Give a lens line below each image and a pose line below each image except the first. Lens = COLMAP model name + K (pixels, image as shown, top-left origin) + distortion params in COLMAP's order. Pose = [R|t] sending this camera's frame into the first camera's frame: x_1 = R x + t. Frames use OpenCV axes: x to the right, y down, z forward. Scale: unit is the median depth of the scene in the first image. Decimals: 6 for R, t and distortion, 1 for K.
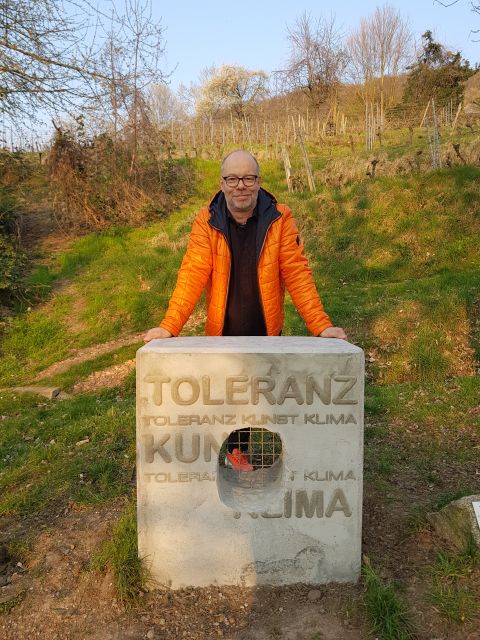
lens RADIAL K [[495.9, 0, 244.4], [0, 495.9, 327.8], [0, 0, 1]] dist [0.077122, -0.132726]
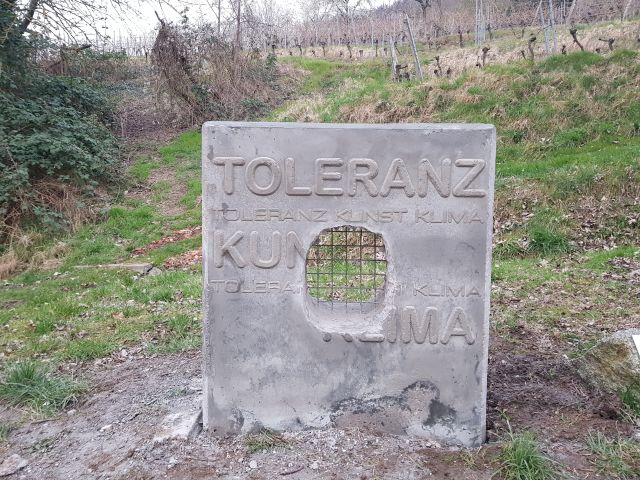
lens RADIAL K [[495.9, 0, 321.9], [0, 495.9, 235.4], [0, 0, 1]] dist [0.077122, -0.132726]
pose [[0.998607, 0.014475, -0.050731, 0.014386], [-0.014693, 0.999884, -0.003922, 0.213745], [0.050669, 0.004662, 0.998705, 0.211952]]
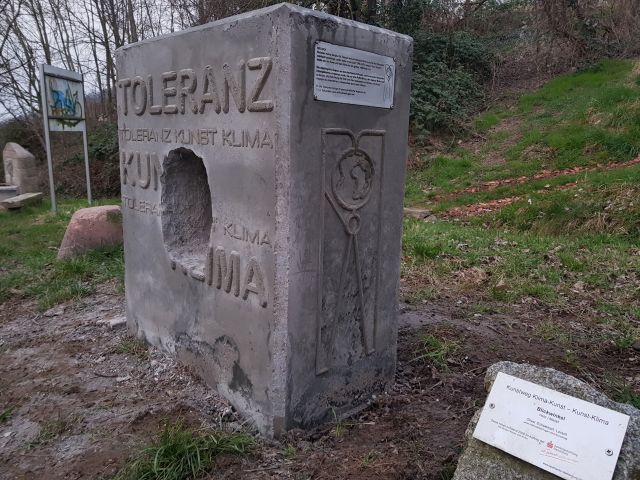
lens RADIAL K [[495.9, 0, 321.9], [0, 495.9, 235.4], [0, 0, 1]] dist [0.077122, -0.132726]
pose [[0.669678, 0.159423, -0.725339, 0.673030], [-0.095578, 0.987066, 0.128705, 0.208116], [0.736476, -0.016865, 0.676253, 0.650216]]
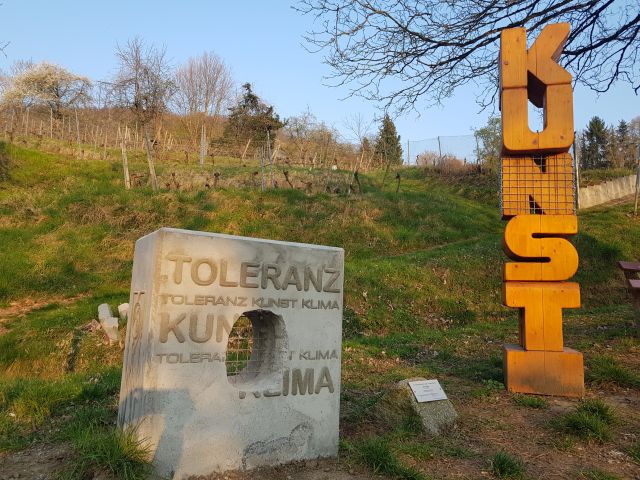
lens RADIAL K [[495.9, 0, 321.9], [0, 495.9, 235.4], [0, 0, 1]] dist [0.077122, -0.132726]
pose [[0.865228, 0.103497, 0.490580, -0.416229], [0.008631, 0.975243, -0.220969, 0.279134], [-0.501304, 0.195423, 0.842914, -0.030208]]
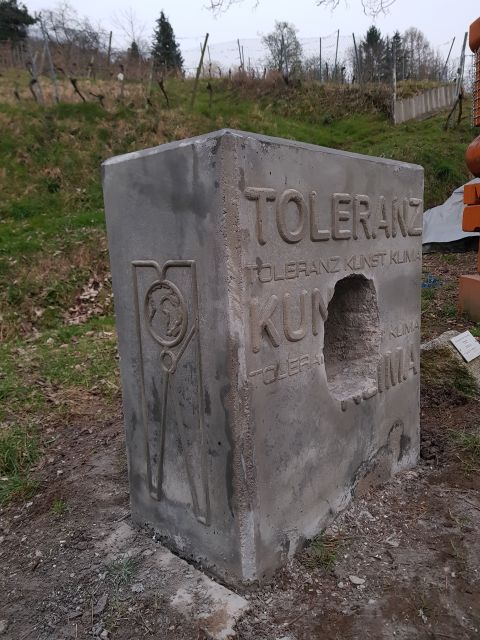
lens RADIAL K [[498.5, 0, 255.4], [0, 498.5, 328.7], [0, 0, 1]] dist [0.035019, -0.040921]
pose [[0.687145, -0.156186, 0.709534, -0.560585], [0.106480, 0.987723, 0.114302, 0.177032], [-0.718675, -0.002991, 0.695339, 0.610385]]
